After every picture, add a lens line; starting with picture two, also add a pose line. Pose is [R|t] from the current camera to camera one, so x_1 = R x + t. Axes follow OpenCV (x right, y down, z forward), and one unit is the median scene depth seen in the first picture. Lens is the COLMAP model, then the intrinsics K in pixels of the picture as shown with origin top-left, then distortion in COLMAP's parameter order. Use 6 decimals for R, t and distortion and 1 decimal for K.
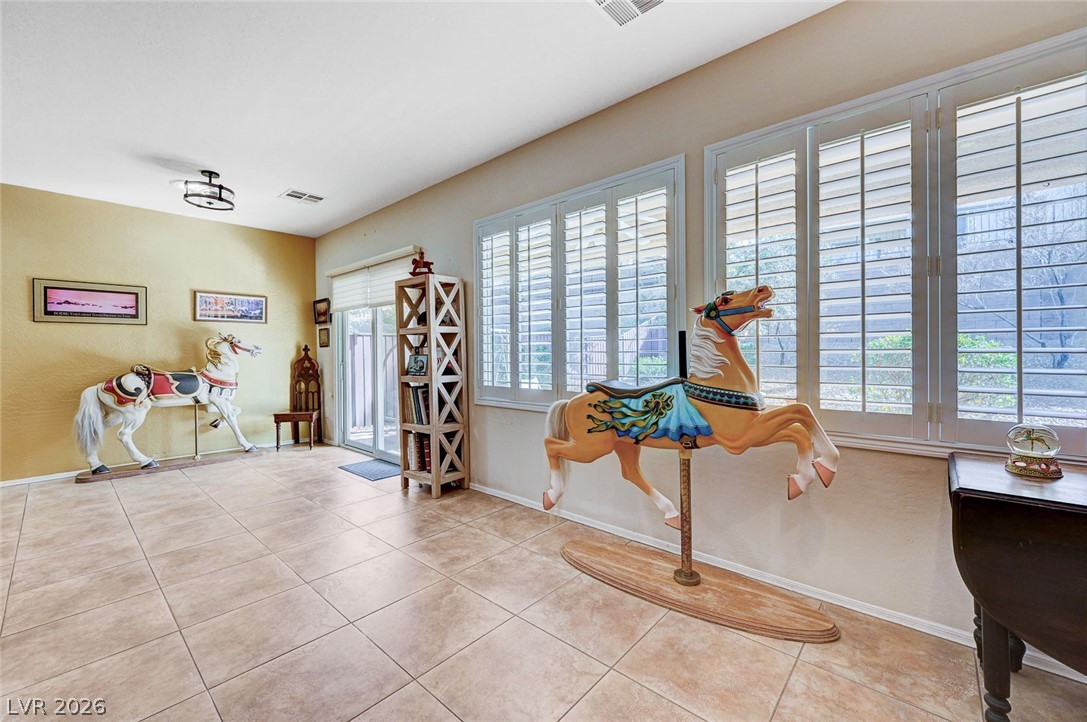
lens RADIAL K [[430.8, 0, 549.7], [0, 430.8, 354.7], [0, 0, 1]] dist [0.001281, -0.000901]
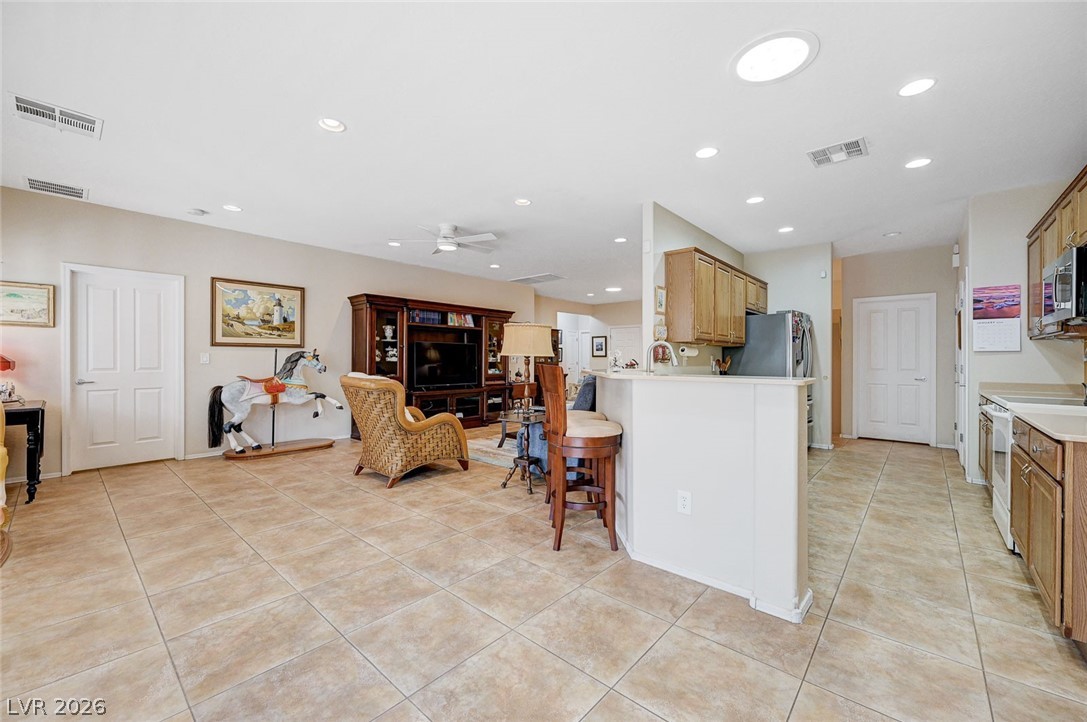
lens RADIAL K [[430.8, 0, 546.9], [0, 430.8, 357.9], [0, 0, 1]] dist [0.001281, -0.000901]
pose [[-0.999982, 0.004856, 0.003382, -0.799164], [0.004860, 0.999987, 0.001343, 0.001582], [-0.003376, 0.001359, -0.999993, 1.301012]]
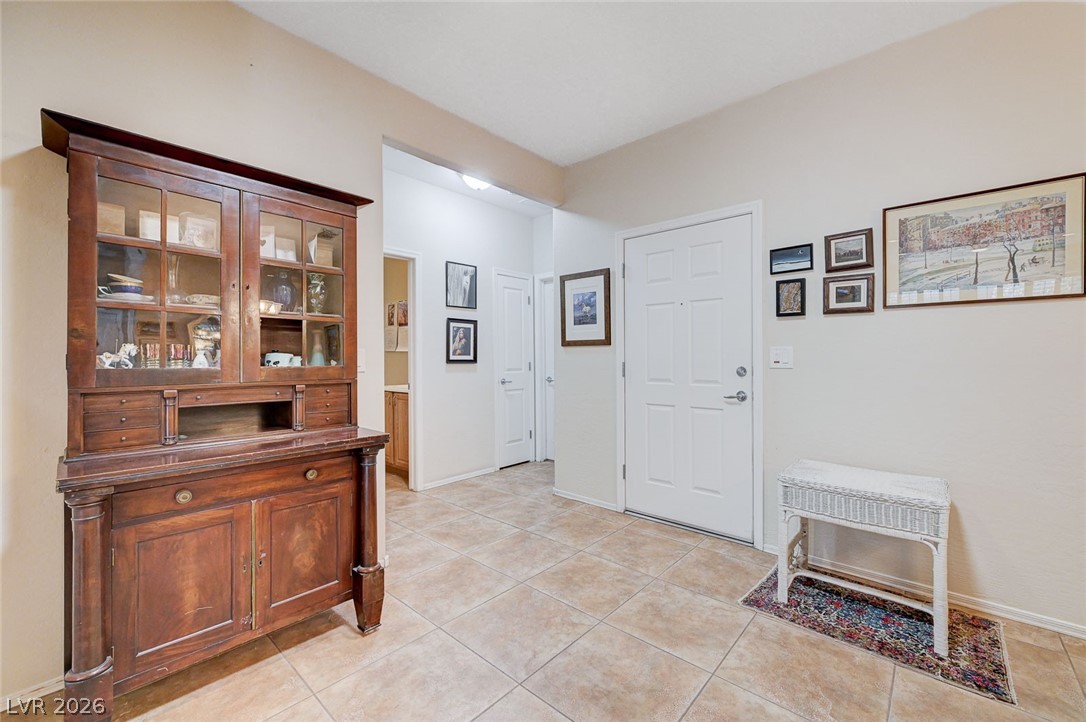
lens RADIAL K [[430.4, 0, 549.7], [0, 430.4, 358.8], [0, 0, 1]] dist [0.001281, -0.000901]
pose [[-0.999894, 0.012473, 0.007498, -1.129388], [0.012555, 0.999861, 0.010996, 0.020361], [-0.007360, 0.011089, -0.999911, -1.127953]]
